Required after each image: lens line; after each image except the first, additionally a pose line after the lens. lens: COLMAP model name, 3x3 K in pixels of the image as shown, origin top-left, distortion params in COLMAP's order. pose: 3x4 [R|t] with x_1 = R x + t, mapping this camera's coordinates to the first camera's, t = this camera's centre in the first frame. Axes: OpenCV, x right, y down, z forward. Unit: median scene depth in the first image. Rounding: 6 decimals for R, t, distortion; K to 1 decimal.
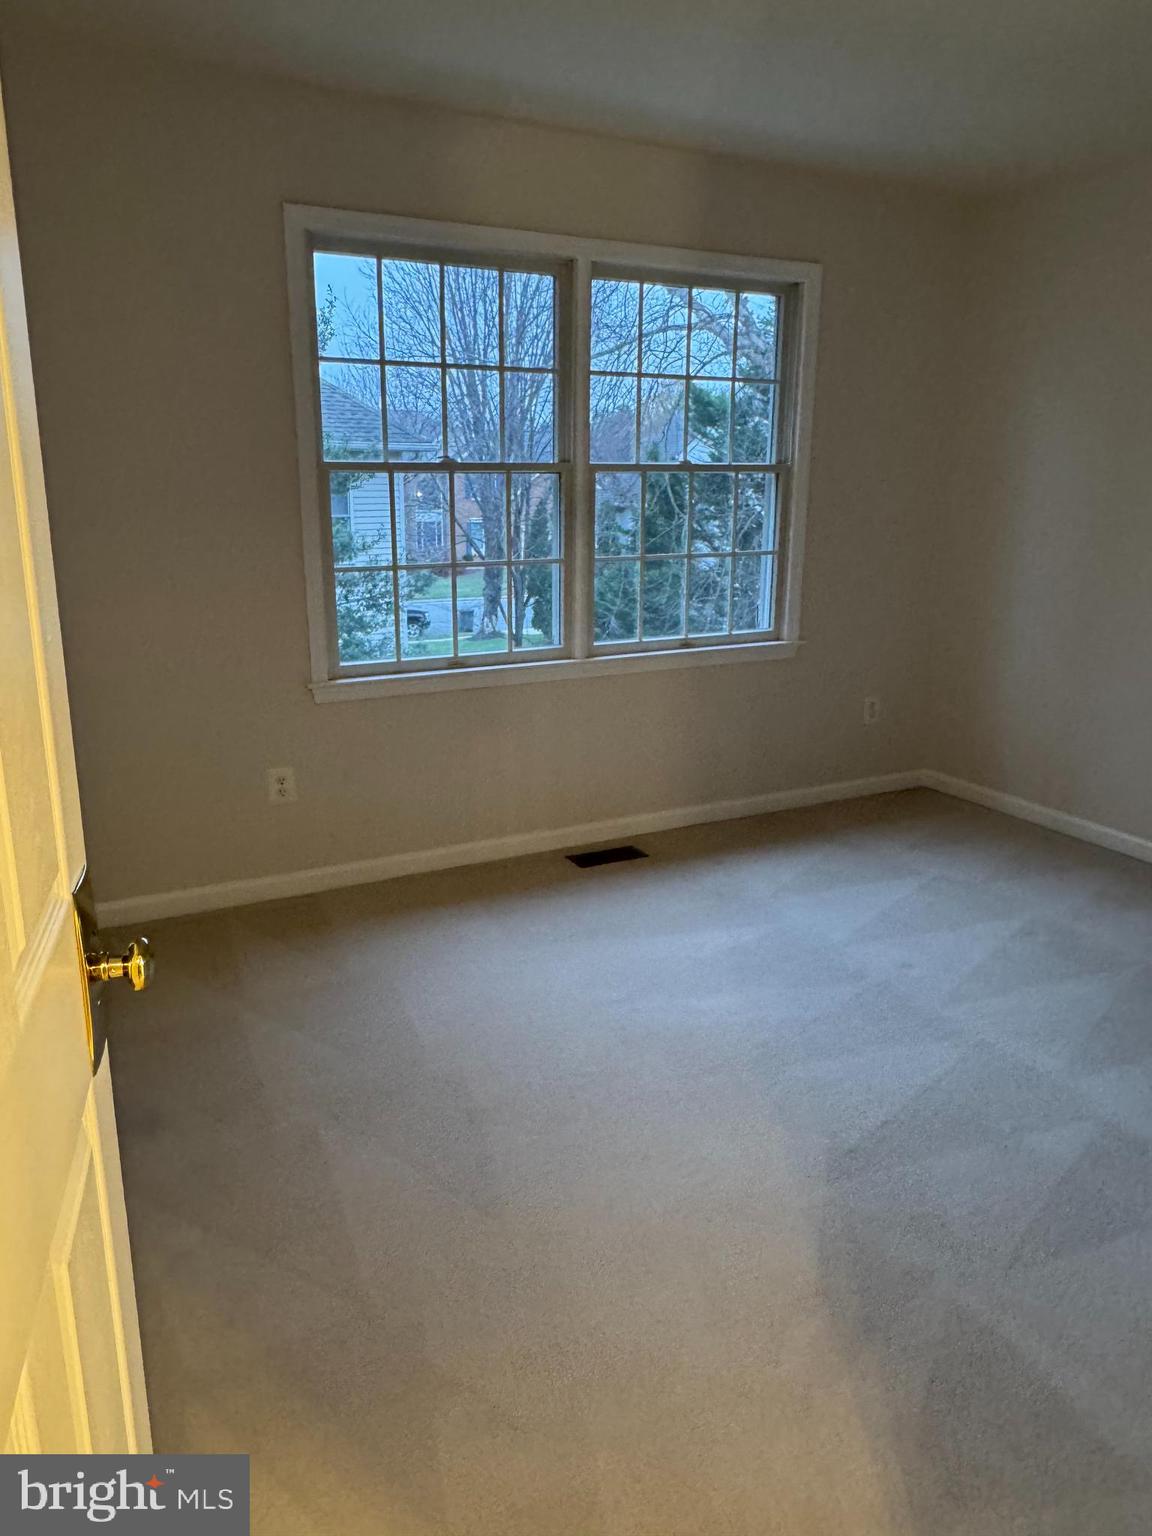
lens RADIAL K [[1085.1, 0, 581.8], [0, 1085.1, 760.6], [0, 0, 1]] dist [-0.001353, 0.002071]
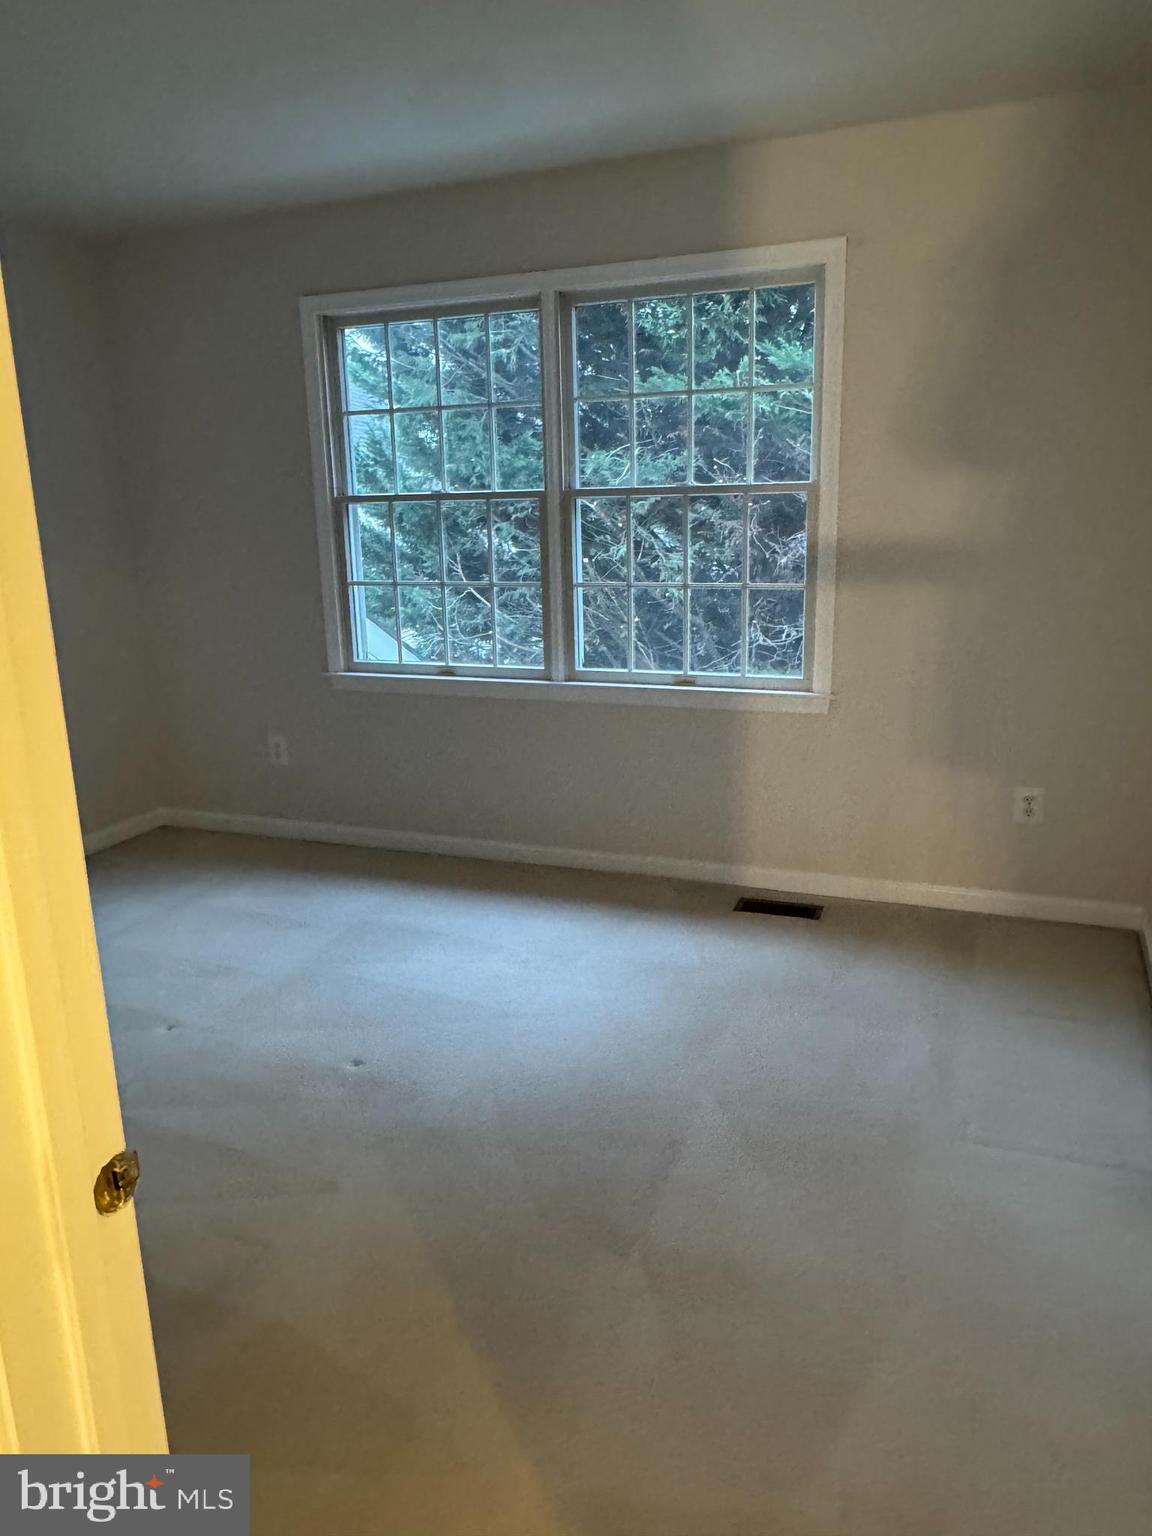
lens RADIAL K [[1016.2, 0, 578.0], [0, 1016.2, 740.9], [0, 0, 1]] dist [0.000410, 0.000694]
pose [[0.667824, 0.154361, -0.728137, 0.696550], [-0.168747, 0.984186, 0.053872, -0.093254], [0.724938, 0.086894, 0.683311, 0.364761]]
